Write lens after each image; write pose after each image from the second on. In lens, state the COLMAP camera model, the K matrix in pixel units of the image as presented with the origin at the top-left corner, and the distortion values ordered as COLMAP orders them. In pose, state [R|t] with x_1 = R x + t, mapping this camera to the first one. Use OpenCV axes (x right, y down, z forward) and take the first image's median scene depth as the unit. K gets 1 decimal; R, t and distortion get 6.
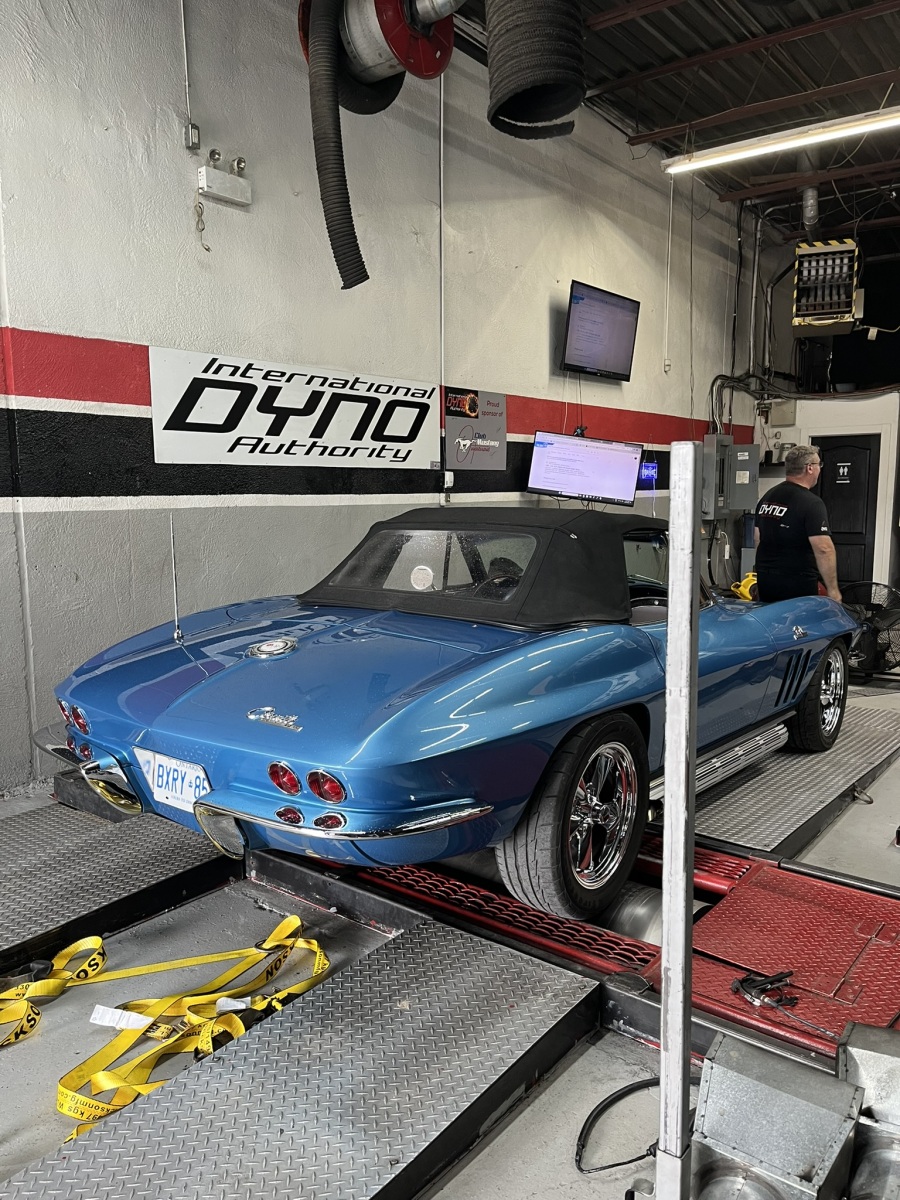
lens RADIAL K [[903.9, 0, 447.6], [0, 903.9, 604.0], [0, 0, 1]] dist [0.052956, -0.058410]
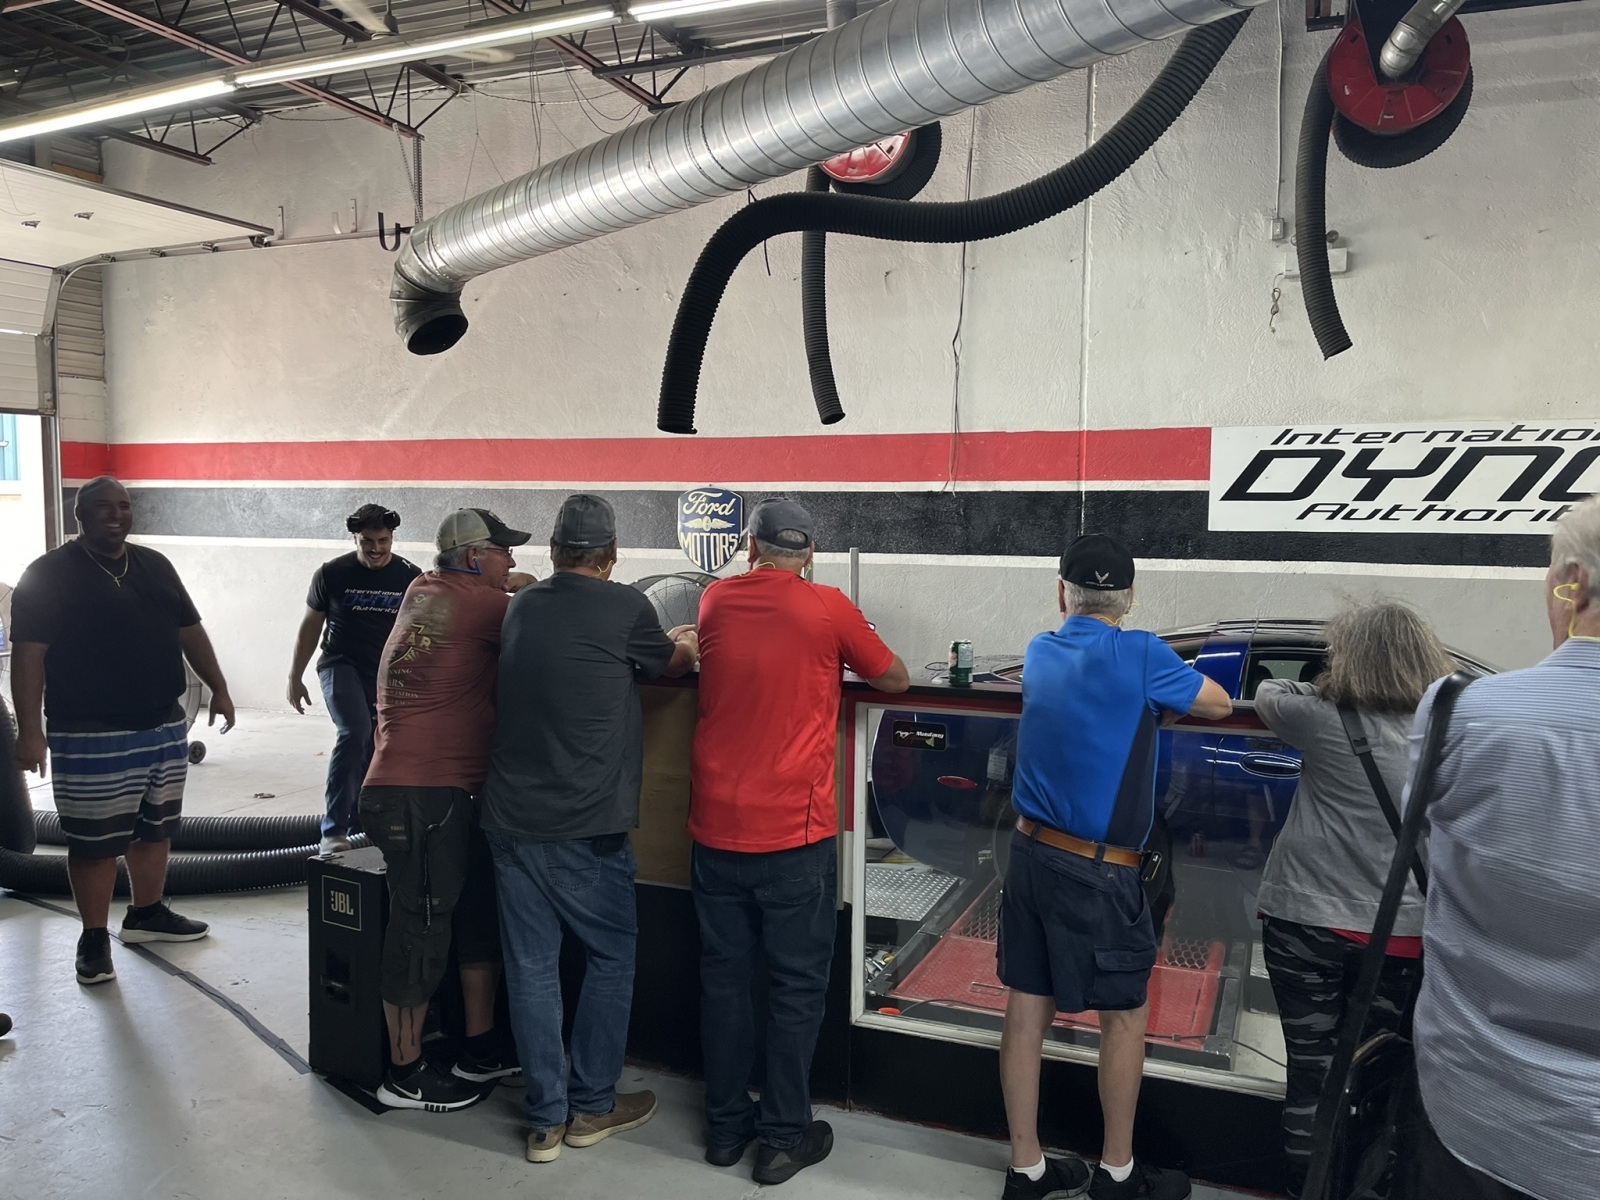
lens RADIAL K [[1205.2, 0, 812.4], [0, 1205.2, 599.3], [0, 0, 1]] dist [0.052956, -0.058410]
pose [[0.296073, 0.077628, -0.952006, 0.758100], [-0.132491, 0.990395, 0.039554, -0.052908], [0.945932, 0.114421, 0.303514, 0.081934]]
